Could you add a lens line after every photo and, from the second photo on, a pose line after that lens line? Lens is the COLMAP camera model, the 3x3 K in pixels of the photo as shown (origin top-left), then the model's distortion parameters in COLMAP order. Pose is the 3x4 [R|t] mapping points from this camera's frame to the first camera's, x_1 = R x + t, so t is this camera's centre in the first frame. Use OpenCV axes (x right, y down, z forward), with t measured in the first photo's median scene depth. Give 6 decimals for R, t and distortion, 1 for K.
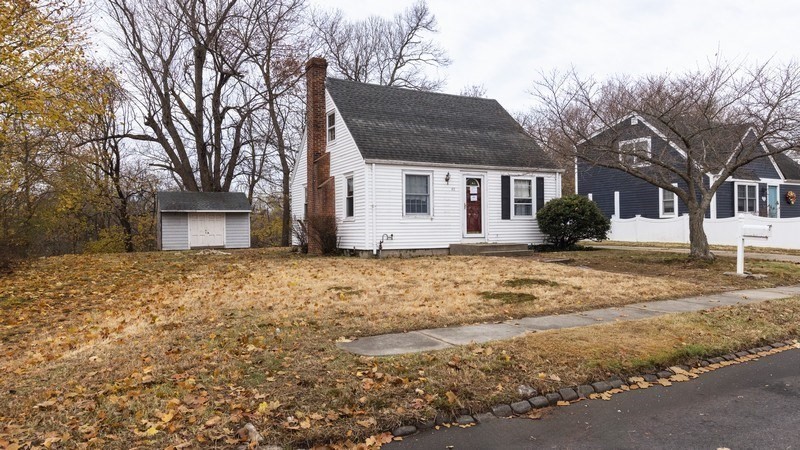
lens RADIAL K [[514.7, 0, 401.3], [0, 514.7, 224.6], [0, 0, 1]] dist [-0.007702, -0.000424]
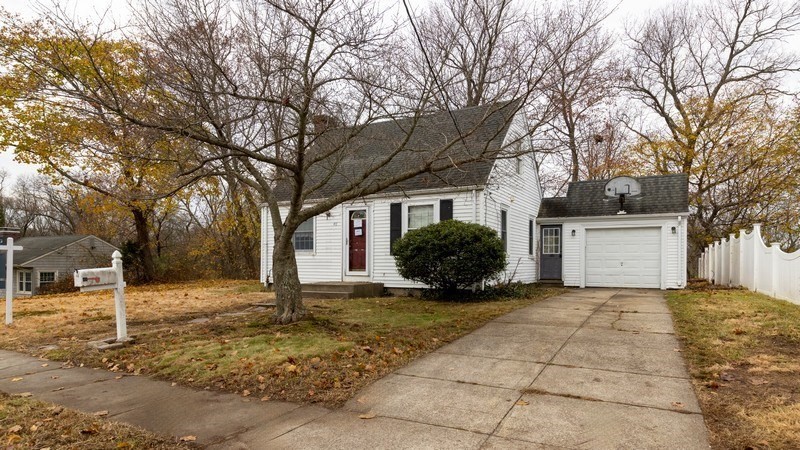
lens RADIAL K [[468.4, 0, 405.1], [0, 468.4, 258.0], [0, 0, 1]] dist [-0.001525, -0.000223]
pose [[0.558894, 0.004167, -0.829229, 0.869743], [-0.001354, 0.999991, 0.004112, -0.009499], [0.829238, -0.001175, 0.558894, 0.603681]]
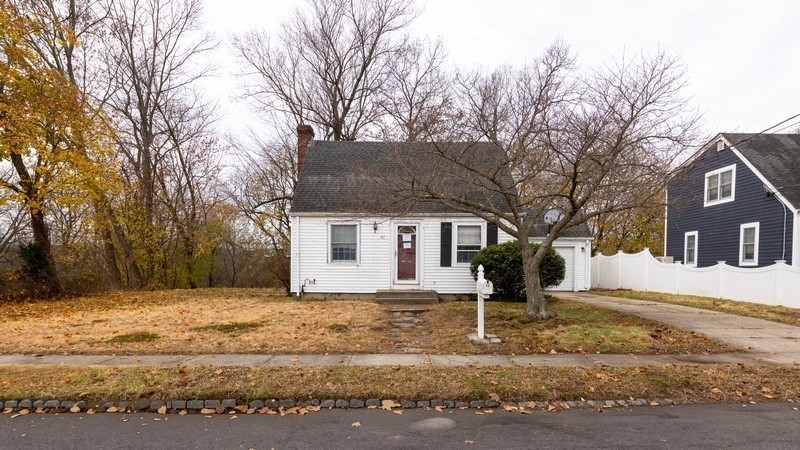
lens RADIAL K [[468.4, 0, 404.0], [0, 468.4, 281.5], [0, 0, 1]] dist [-0.001525, -0.000223]
pose [[0.888473, 0.026351, -0.458171, 0.562407], [-0.010825, 0.999276, 0.036481, -0.013957], [0.458800, -0.027453, 0.888115, 0.165687]]
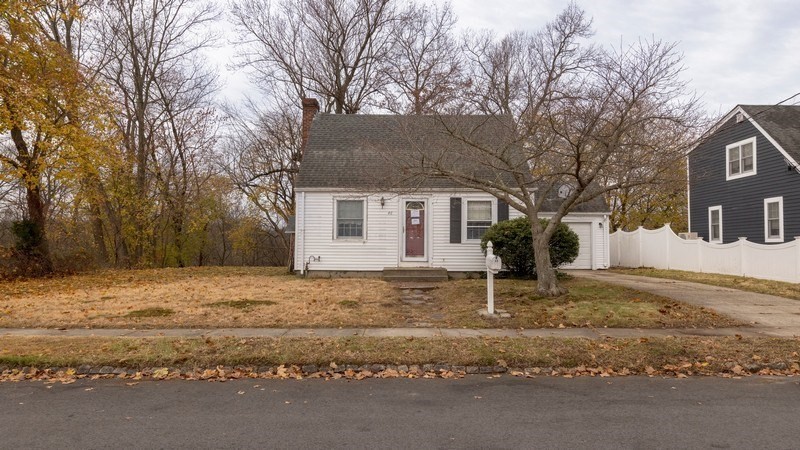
lens RADIAL K [[521.1, 0, 407.2], [0, 521.1, 221.0], [0, 0, 1]] dist [0.005099, -0.002015]
pose [[0.887150, -0.008846, -0.461396, 0.588170], [-0.010268, 0.999190, -0.038900, -0.013224], [0.461366, 0.039248, 0.886341, 0.101291]]
